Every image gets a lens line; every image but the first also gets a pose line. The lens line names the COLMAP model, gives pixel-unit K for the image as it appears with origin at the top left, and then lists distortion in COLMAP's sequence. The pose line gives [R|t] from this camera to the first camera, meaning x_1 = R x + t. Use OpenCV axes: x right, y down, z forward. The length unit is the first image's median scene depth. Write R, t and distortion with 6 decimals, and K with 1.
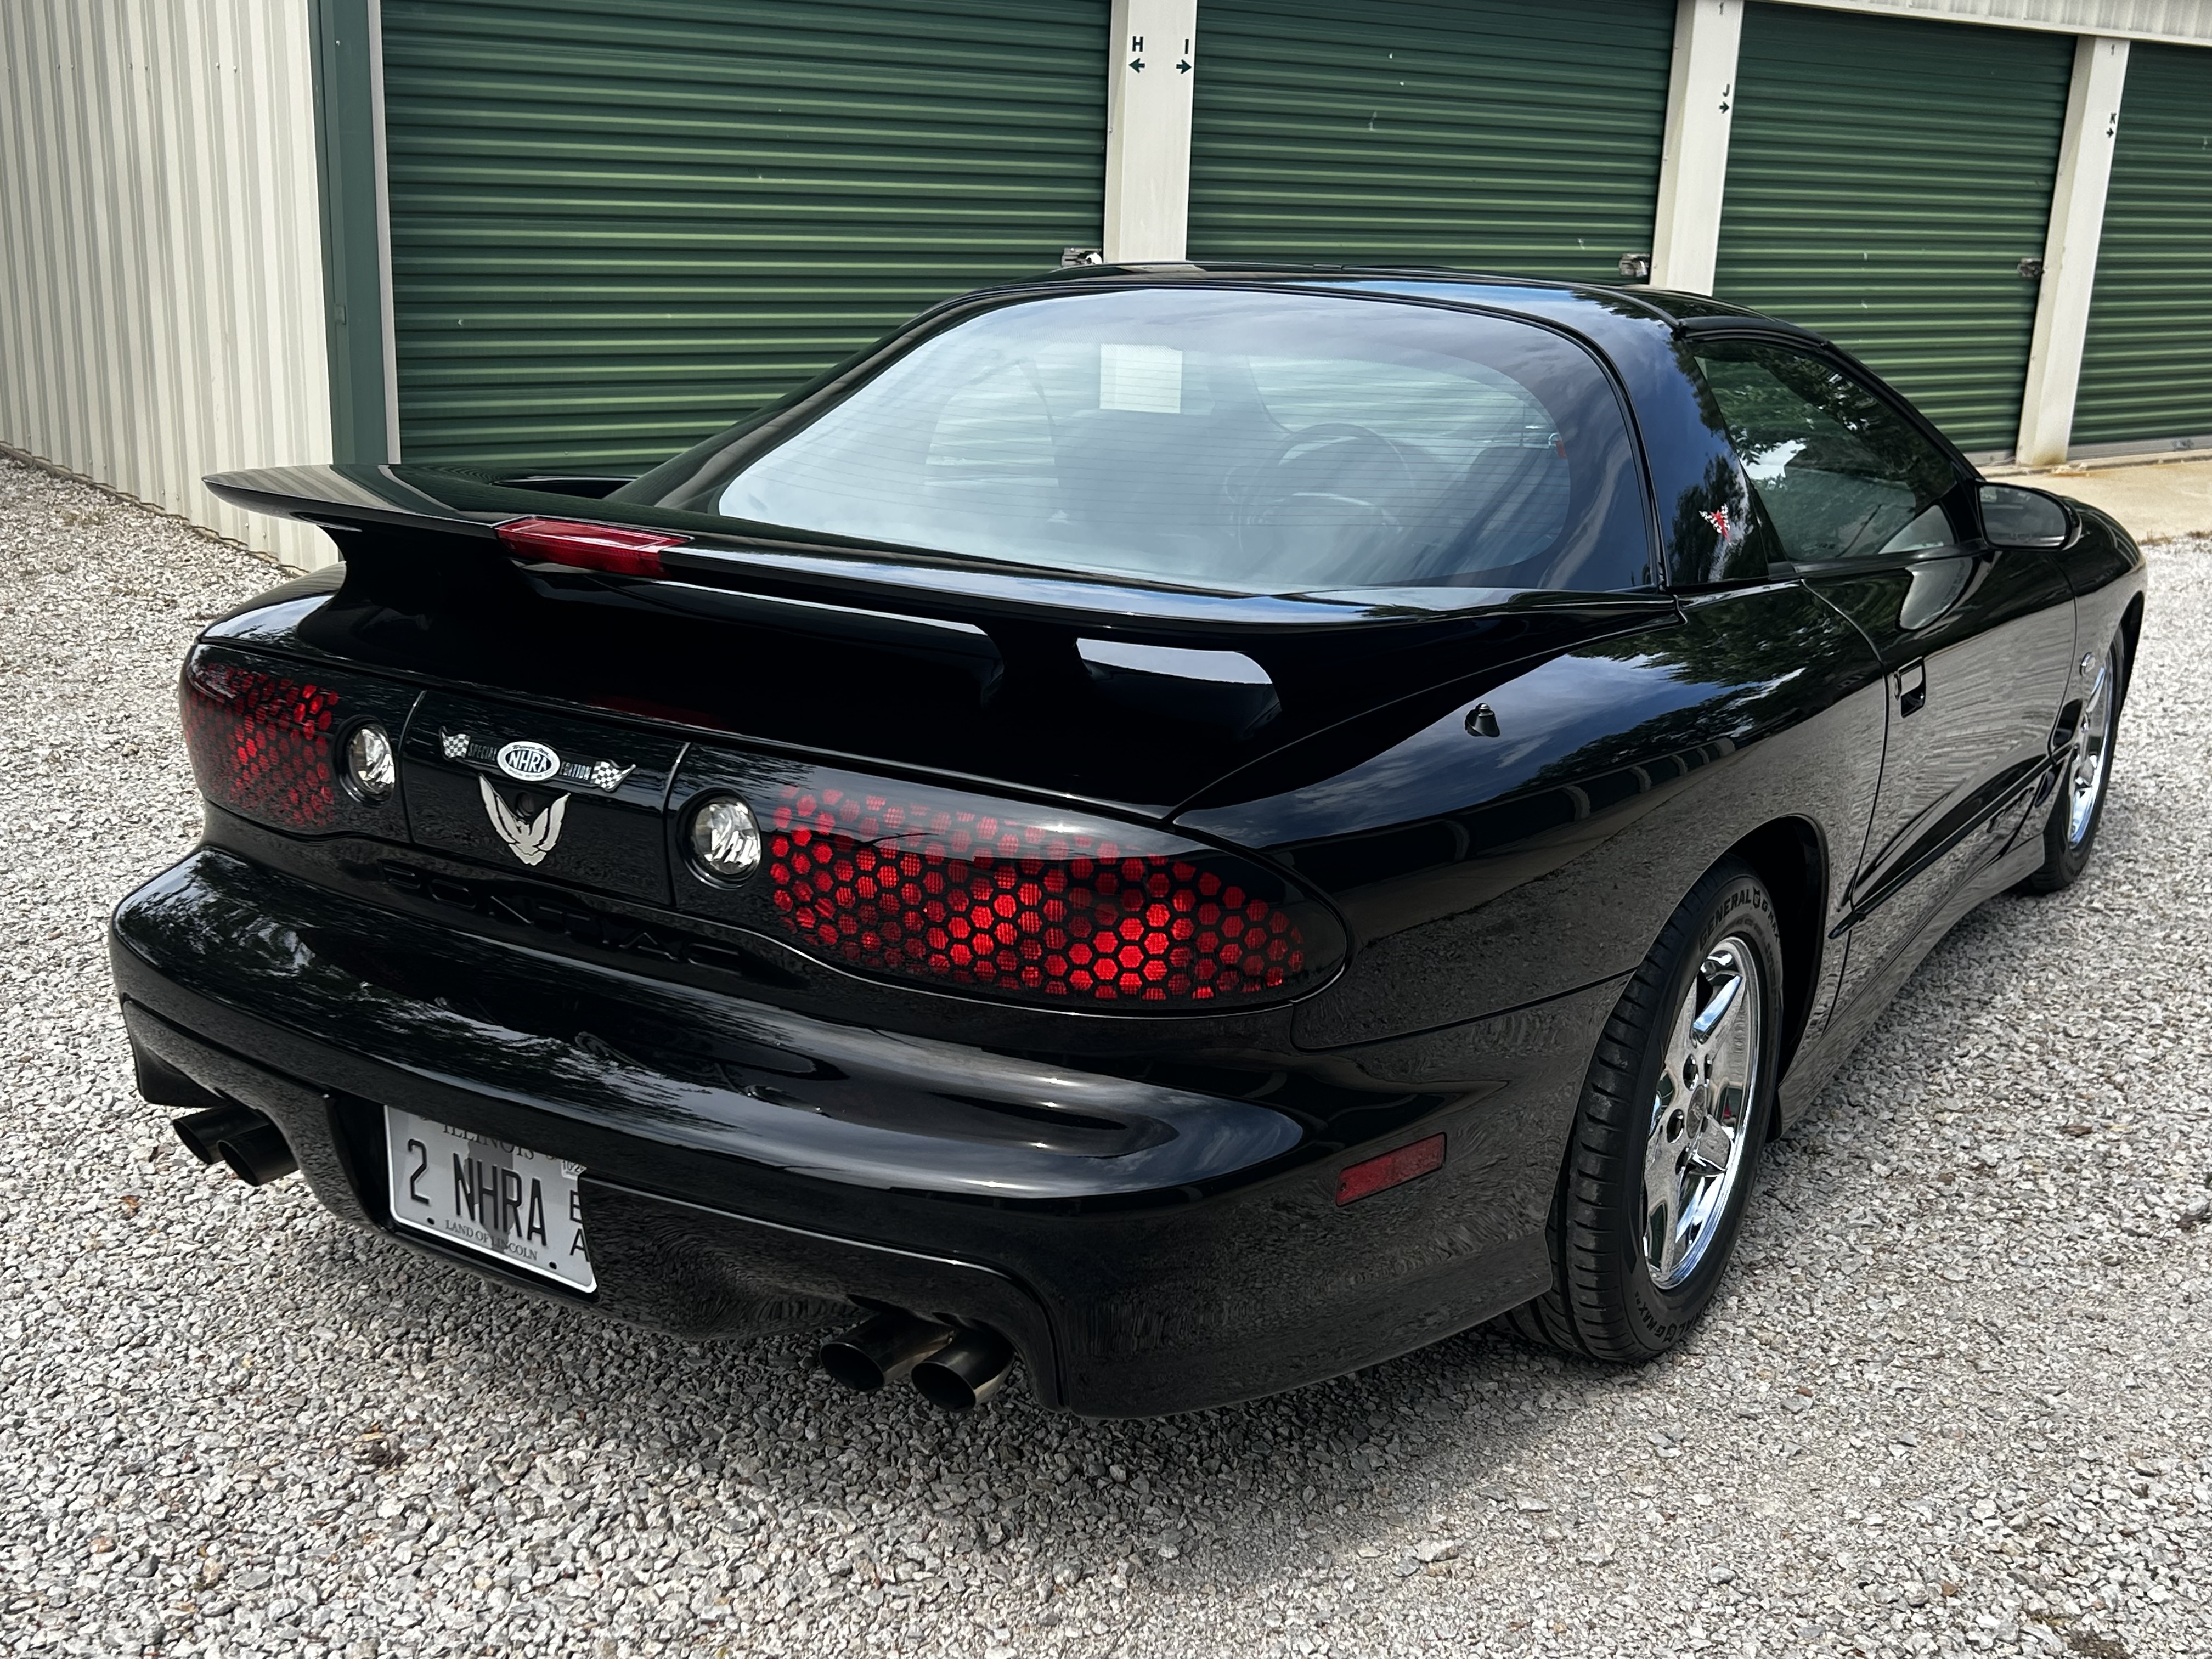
lens RADIAL K [[2411.3, 0, 1106.0], [0, 2411.3, 829.5], [0, 0, 1]] dist [-0.084985, -0.010926]
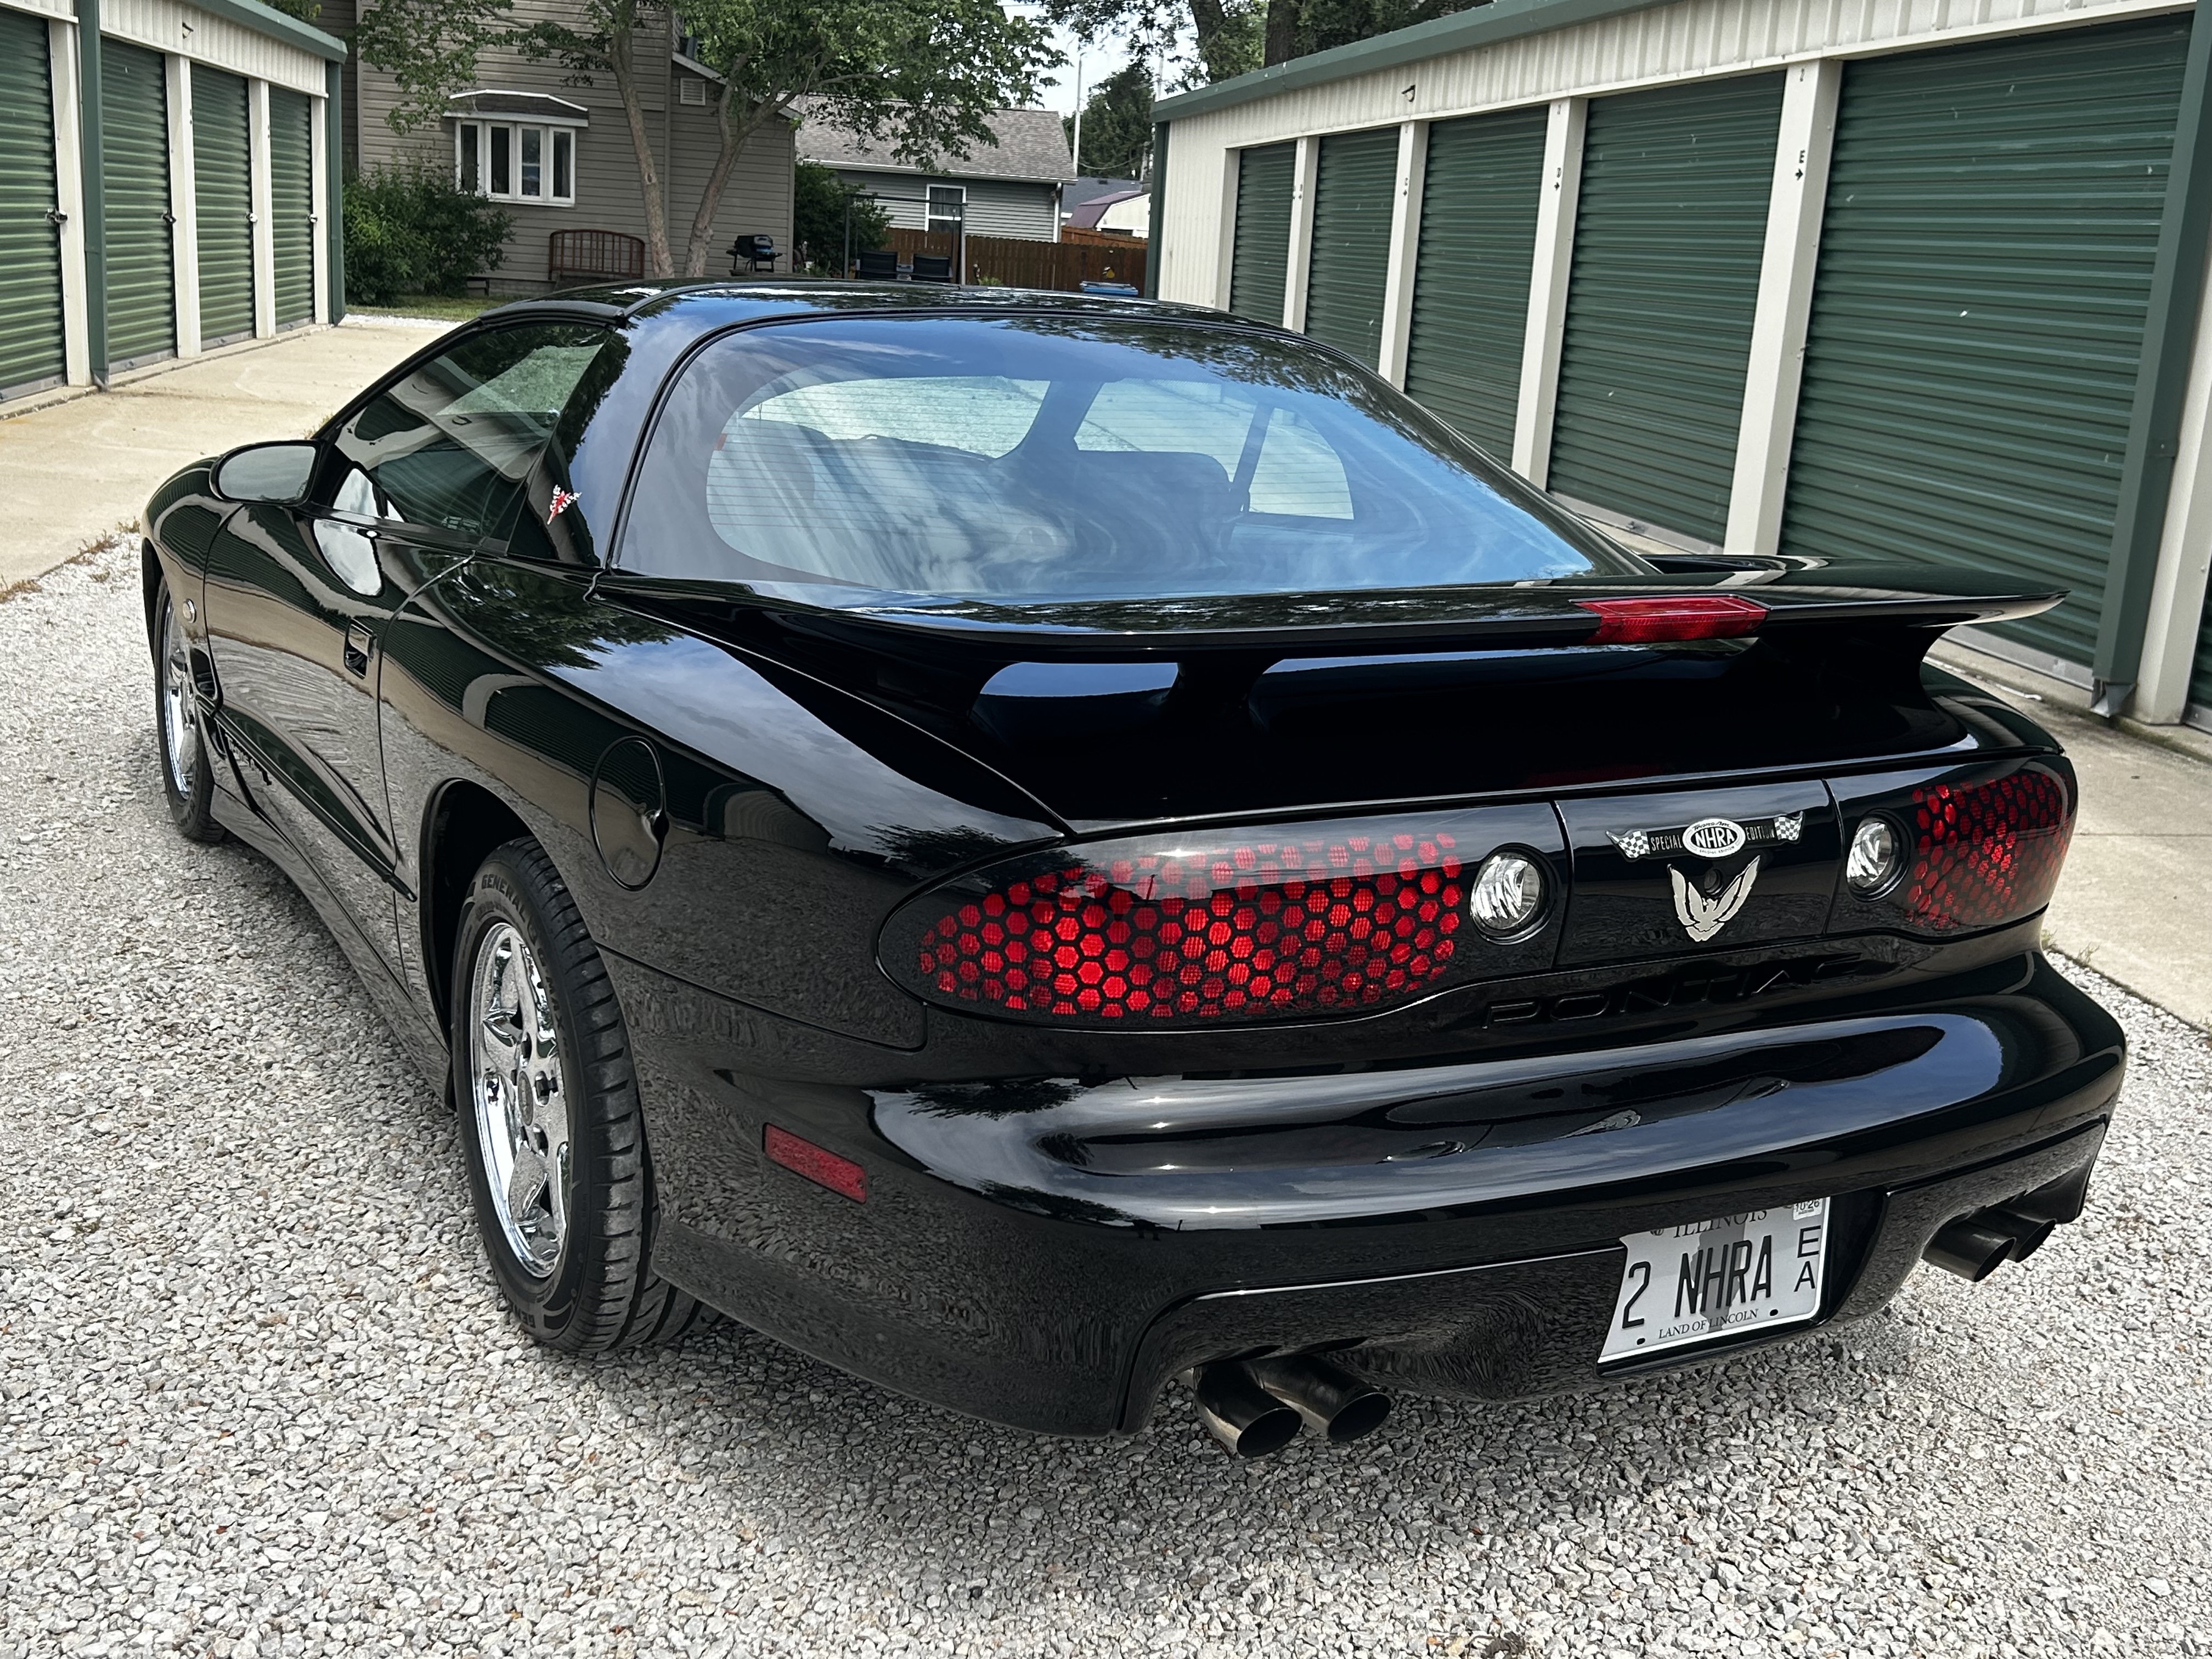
lens RADIAL K [[2382.0, 0, 1106.0], [0, 2382.0, 829.5], [0, 0, 1]] dist [0.018797, -0.005607]
pose [[0.495762, -0.219121, 0.840360, -1.182366], [0.190280, 0.971541, 0.141072, -0.216711], [-0.847356, 0.089966, 0.523348, 0.685042]]
